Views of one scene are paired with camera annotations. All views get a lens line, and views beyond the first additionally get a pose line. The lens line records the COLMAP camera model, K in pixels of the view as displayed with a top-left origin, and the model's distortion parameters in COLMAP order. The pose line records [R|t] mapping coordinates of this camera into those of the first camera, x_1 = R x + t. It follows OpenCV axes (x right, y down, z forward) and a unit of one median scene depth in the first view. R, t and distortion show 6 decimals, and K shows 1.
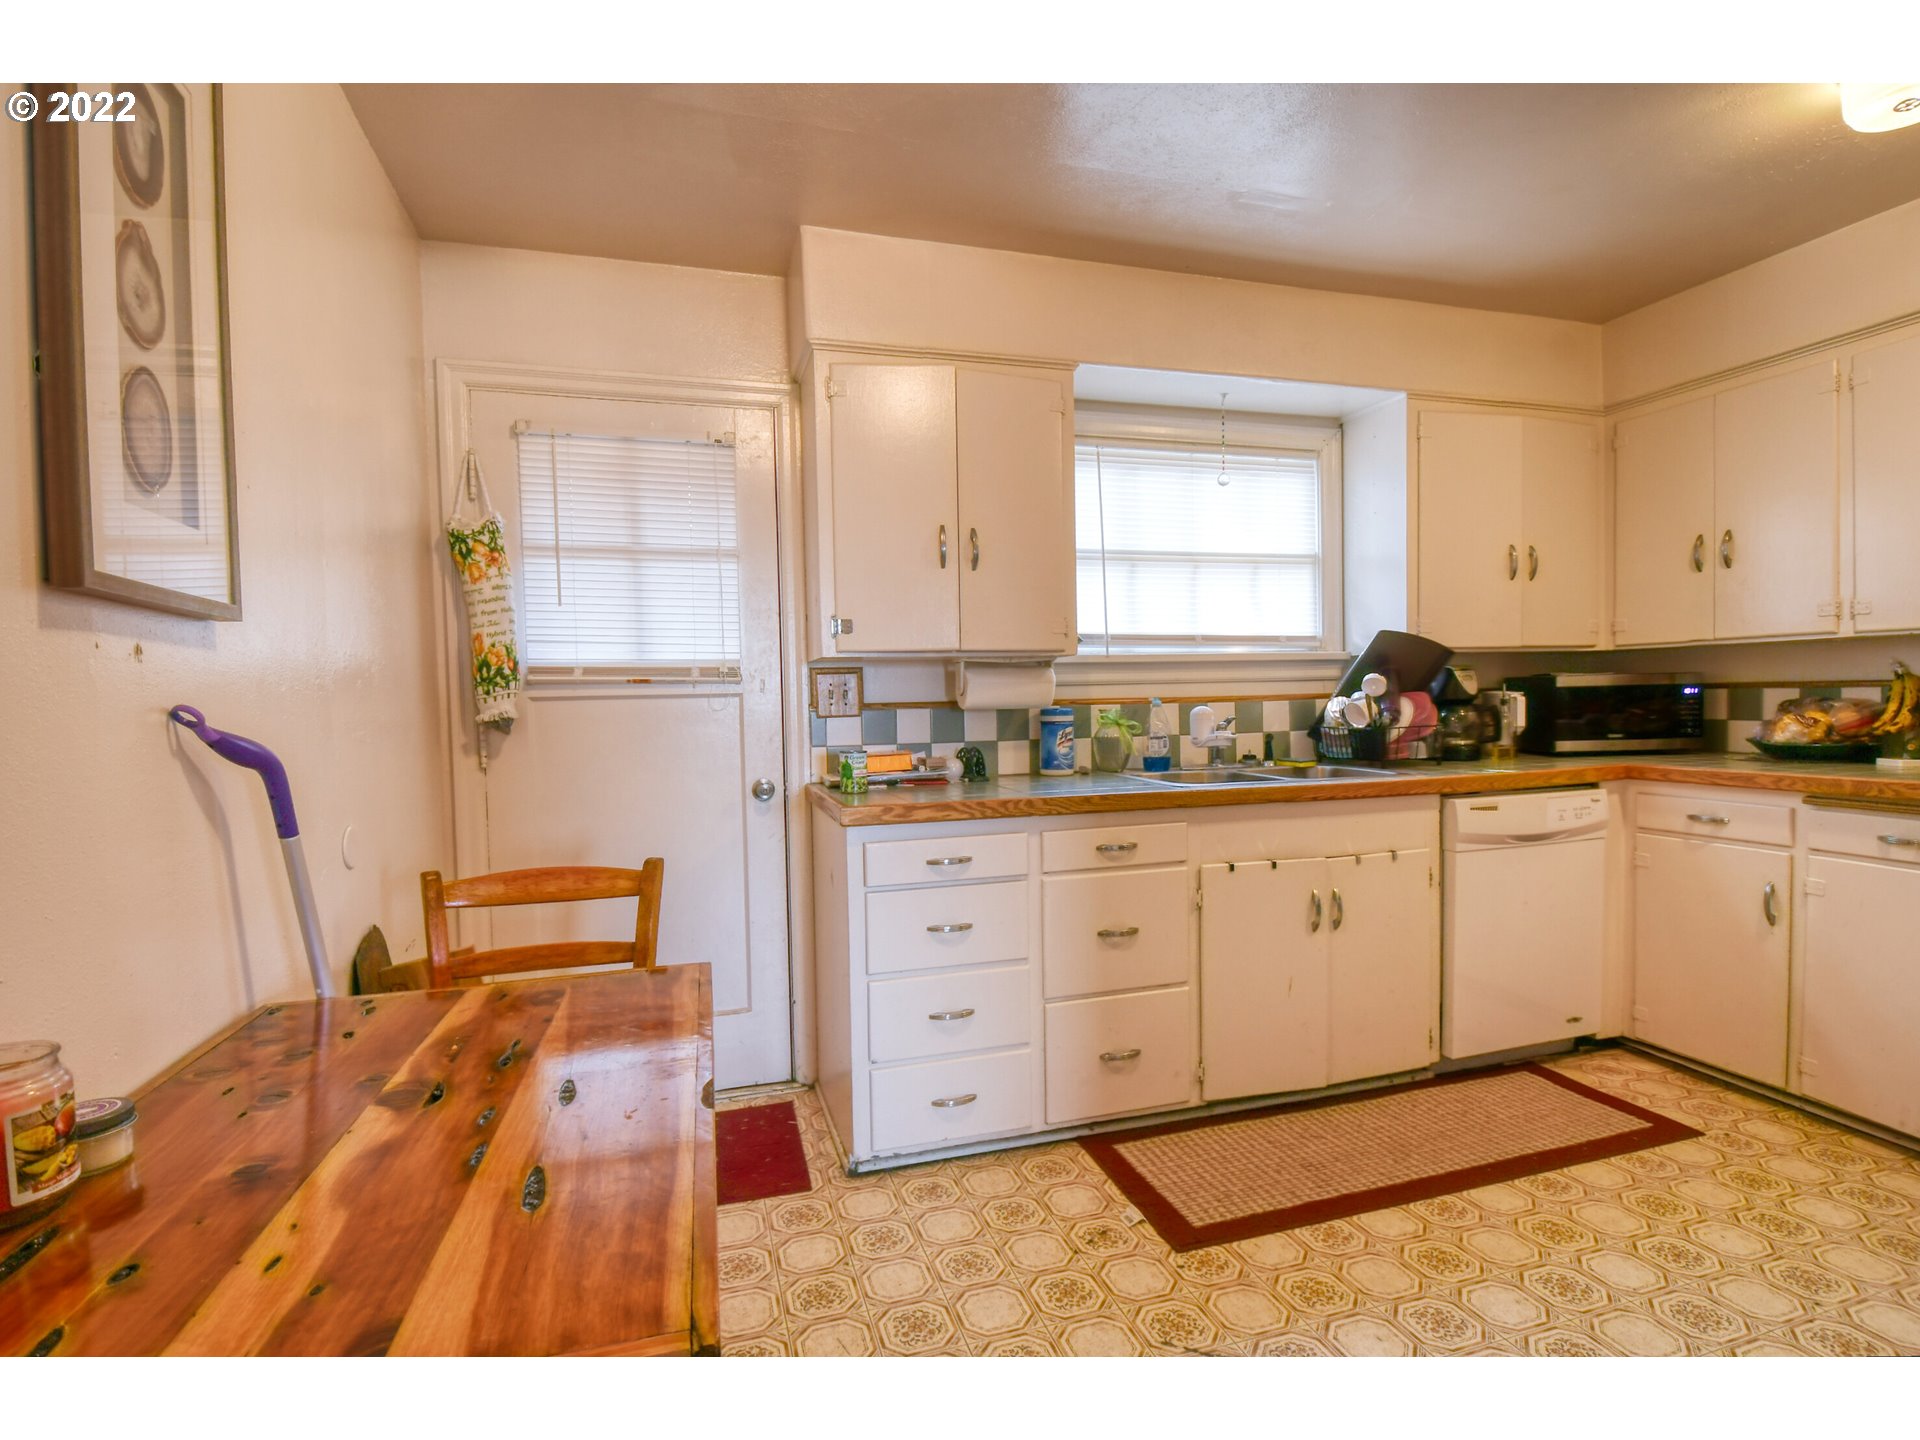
lens RADIAL K [[922.8, 0, 958.8], [0, 922.8, 722.6], [0, 0, 1]] dist [0.001973, -0.000621]
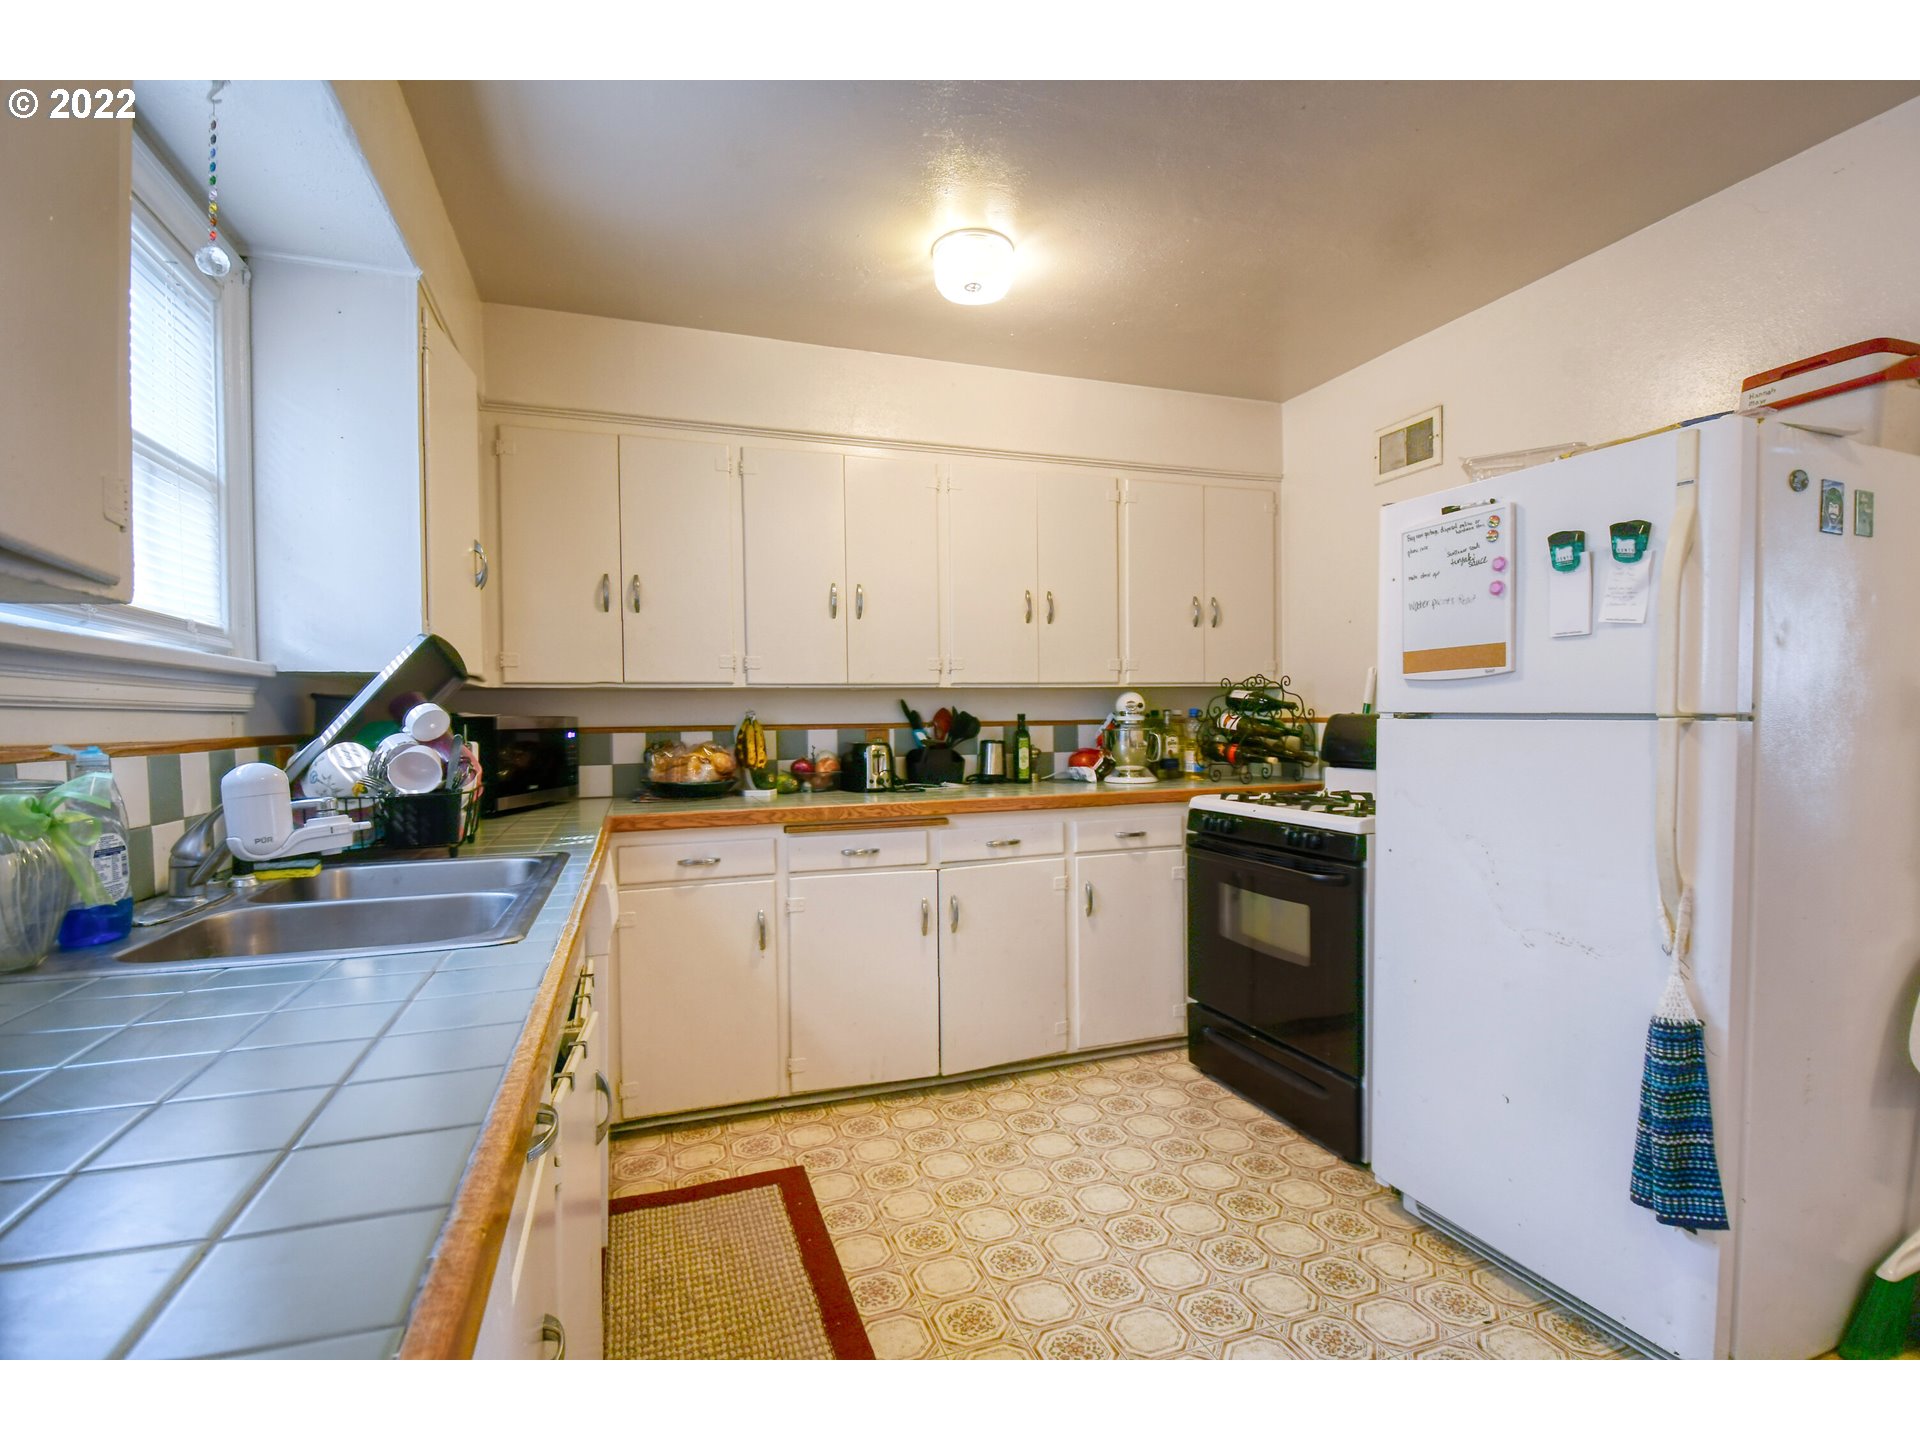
lens RADIAL K [[922.8, 0, 955.0], [0, 922.8, 733.3], [0, 0, 1]] dist [0.001973, -0.000621]
pose [[-0.037465, 0.009427, 0.999253, -0.205733], [0.044523, 0.998978, -0.007755, -0.014846], [-0.998306, 0.044199, -0.037846, 0.793544]]
